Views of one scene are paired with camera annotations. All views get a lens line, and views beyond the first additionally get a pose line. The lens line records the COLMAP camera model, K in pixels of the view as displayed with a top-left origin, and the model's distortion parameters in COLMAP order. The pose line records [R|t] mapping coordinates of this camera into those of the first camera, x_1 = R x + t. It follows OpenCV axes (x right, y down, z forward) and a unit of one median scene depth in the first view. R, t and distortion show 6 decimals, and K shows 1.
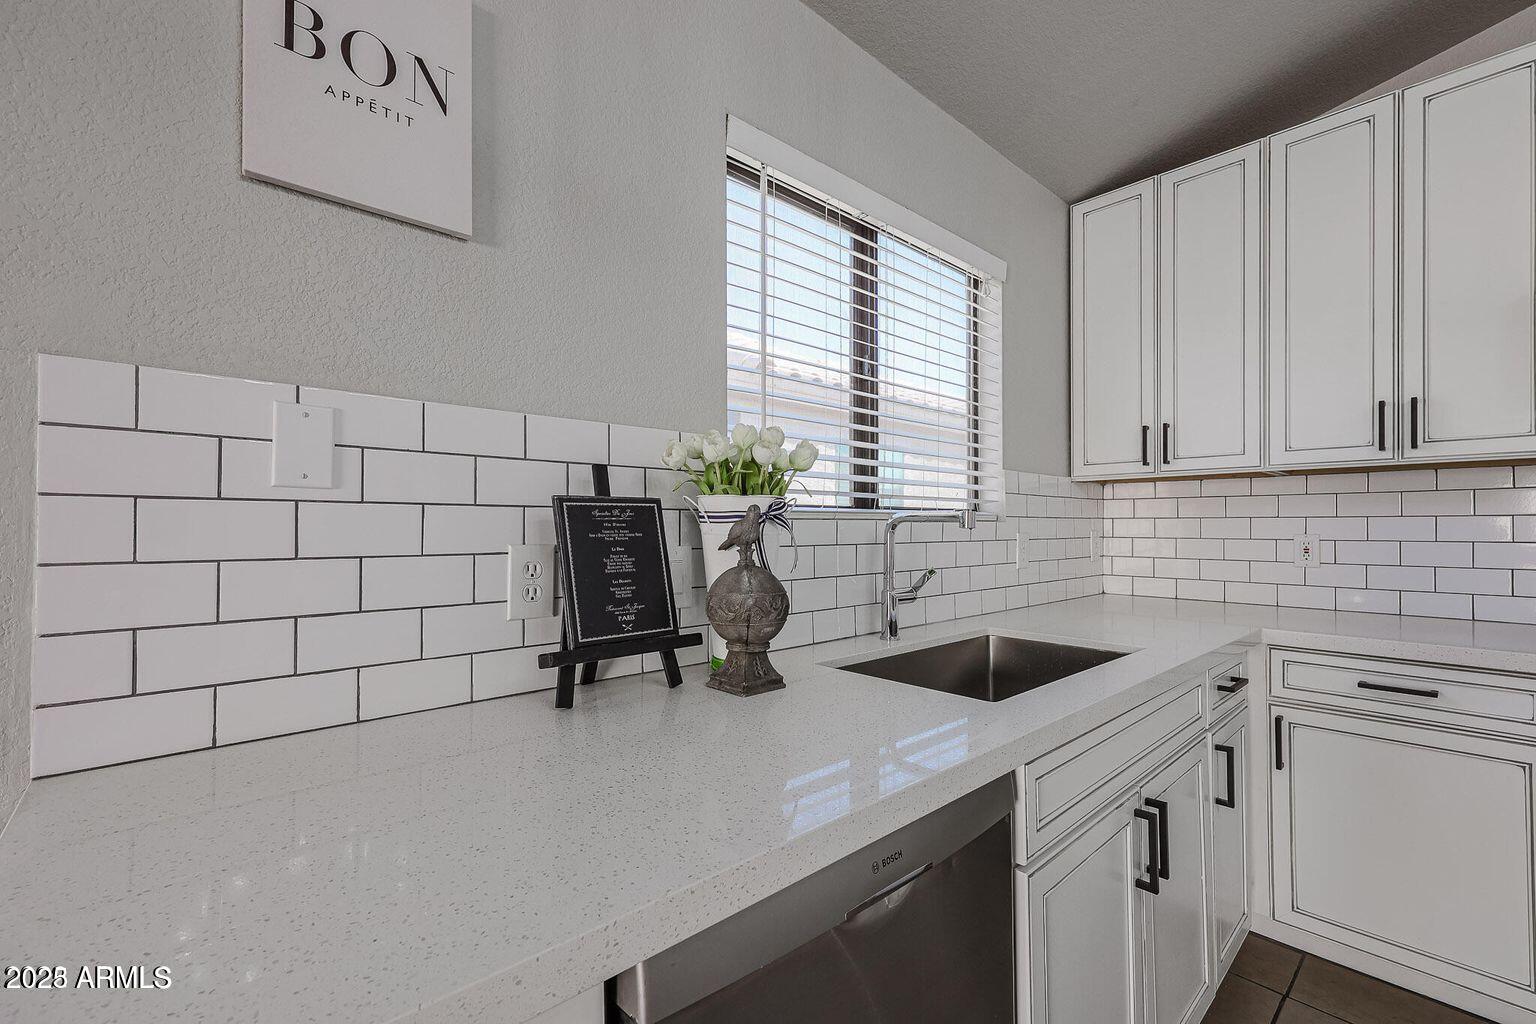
lens RADIAL K [[655.0, 0, 764.7], [0, 655.0, 521.8], [0, 0, 1]] dist [0.003493, 0.000281]
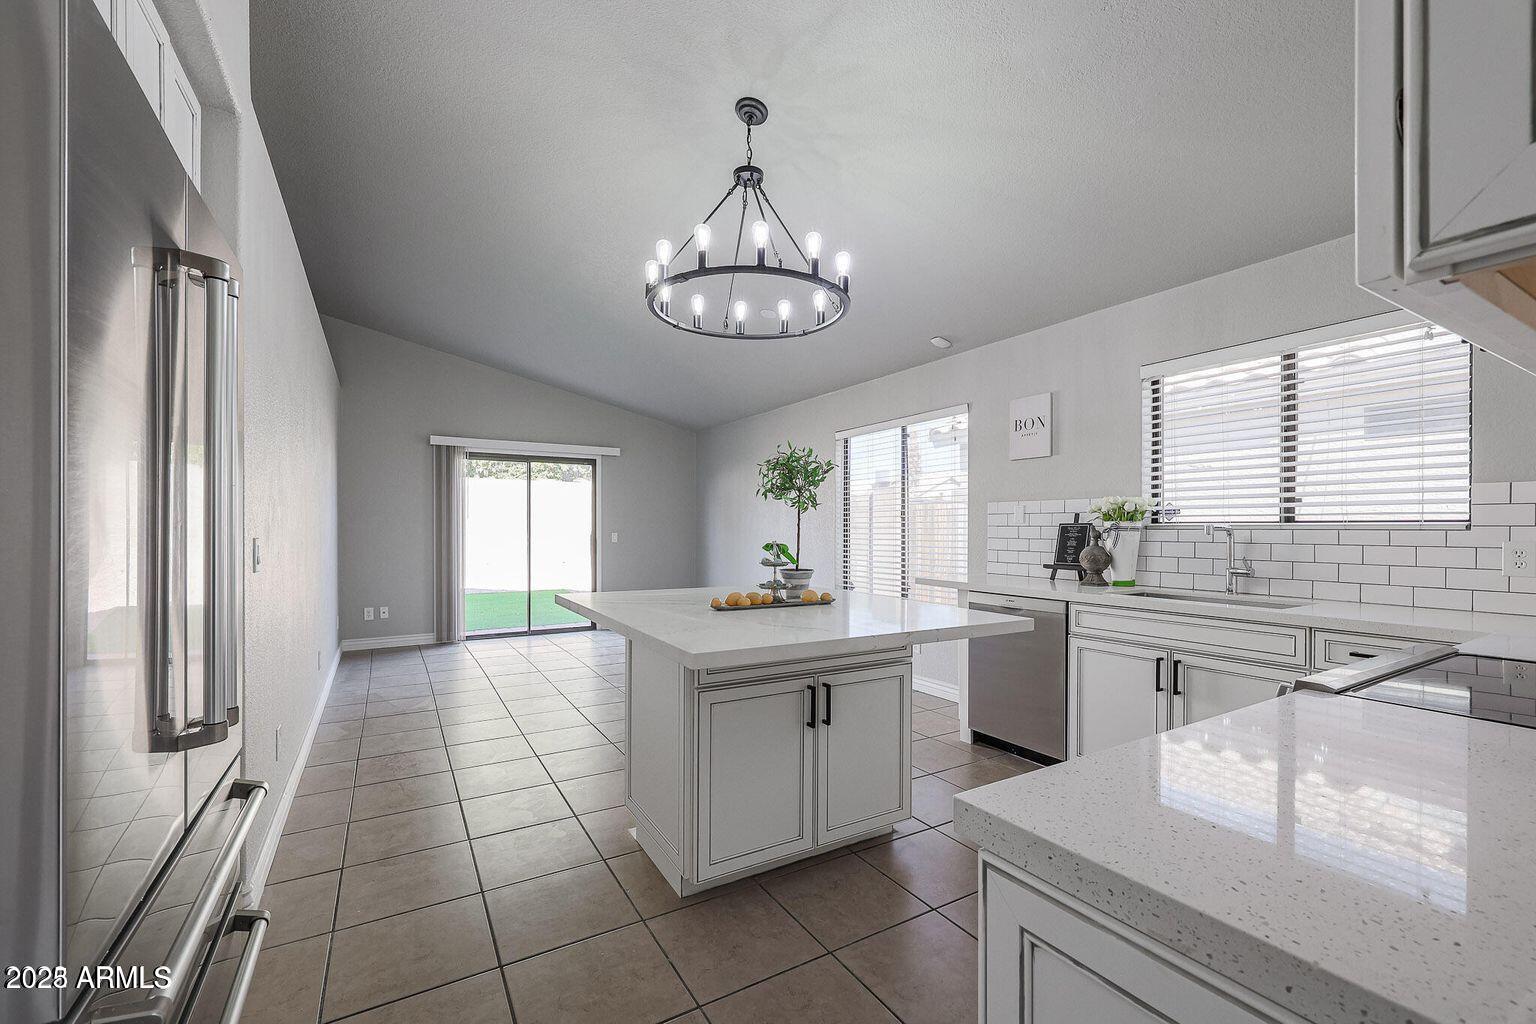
lens RADIAL K [[633.6, 0, 756.0], [0, 633.6, 527.7], [0, 0, 1]] dist [0.001125, 0.000095]
pose [[-0.203669, -0.002578, -0.979036, 3.004278], [0.001021, 0.999995, -0.002846, -0.007131], [0.979039, -0.001579, -0.203666, 0.066267]]
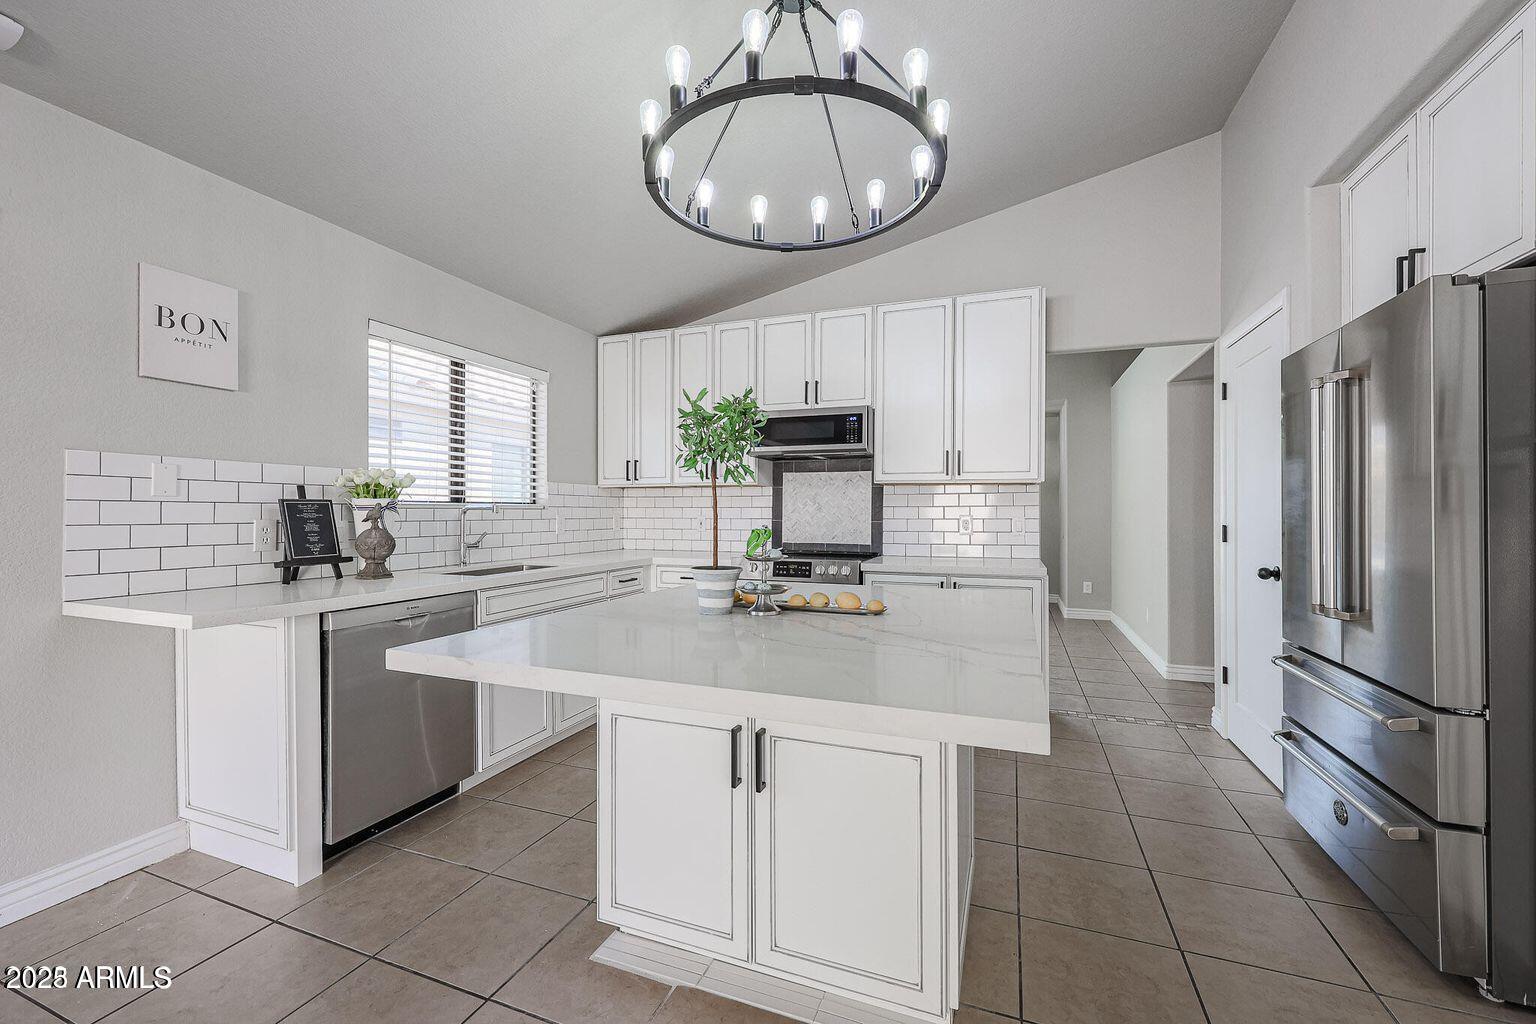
lens RADIAL K [[624.5, 0, 763.3], [0, 624.5, 509.0], [0, 0, 1]] dist [0.002361, 0.000144]
pose [[0.895141, 0.002437, 0.445777, 0.216610], [-0.003085, 0.999995, 0.000730, -0.008812], [-0.445773, -0.002028, 0.895144, -1.627540]]
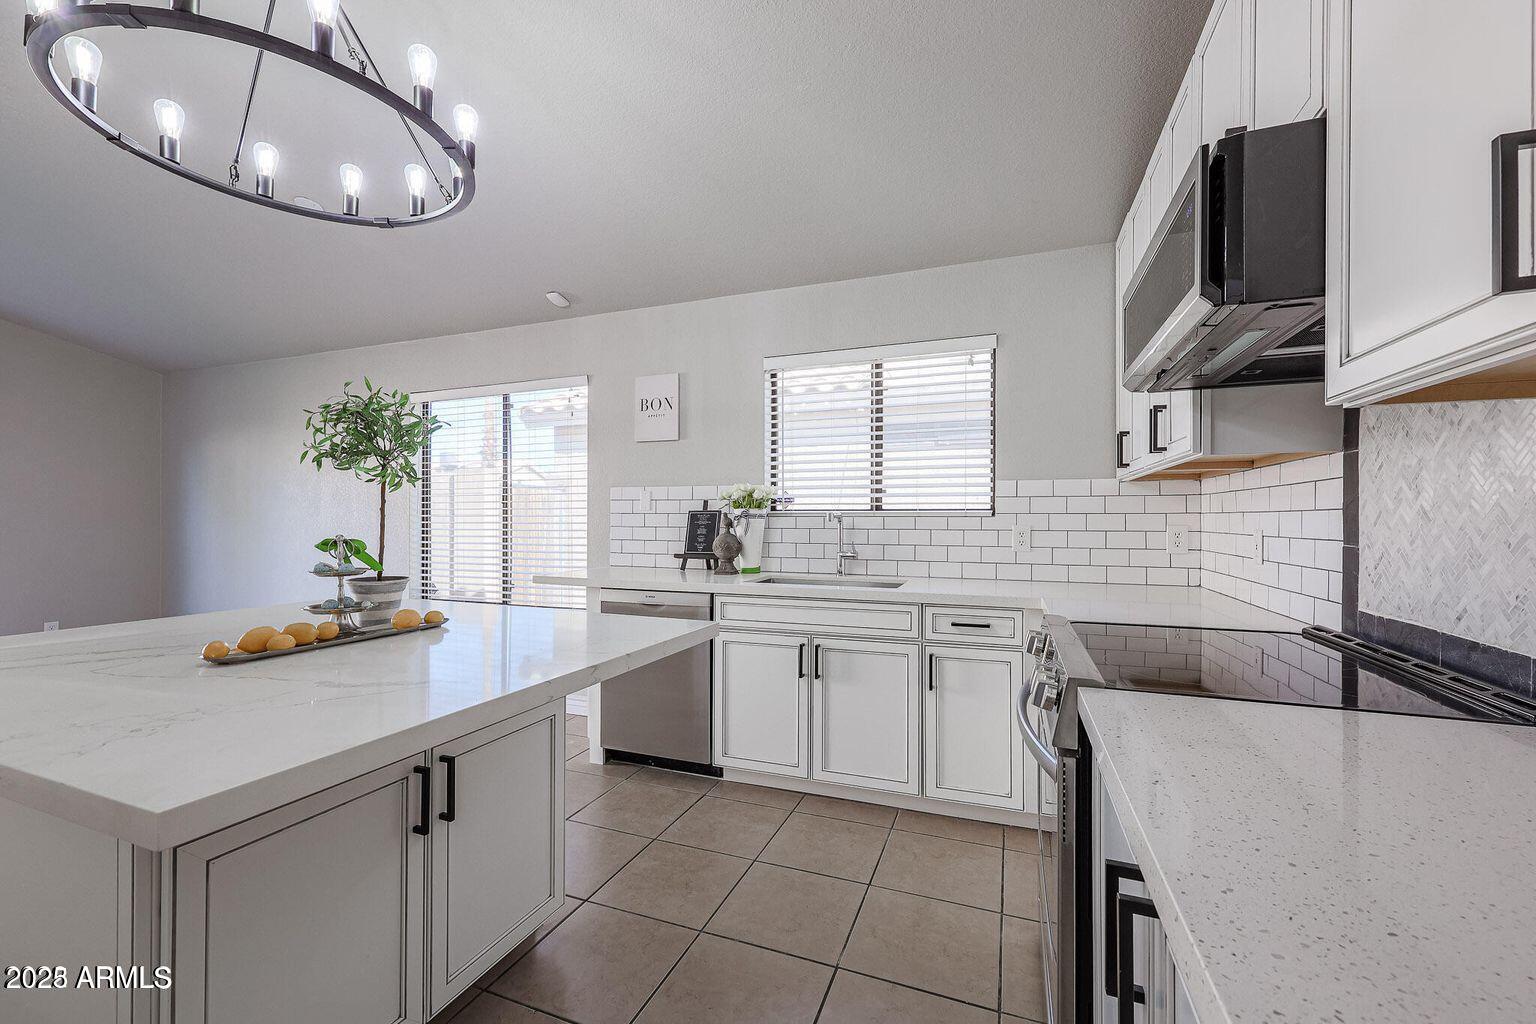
lens RADIAL K [[627.5, 0, 768.2], [0, 627.5, 516.1], [0, 0, 1]] dist [0.000050, -0.000415]
pose [[0.451319, -0.003082, -0.892358, 2.466535], [0.002796, 0.999994, -0.002040, -0.002838], [0.892358, -0.001575, 0.451325, -0.103687]]
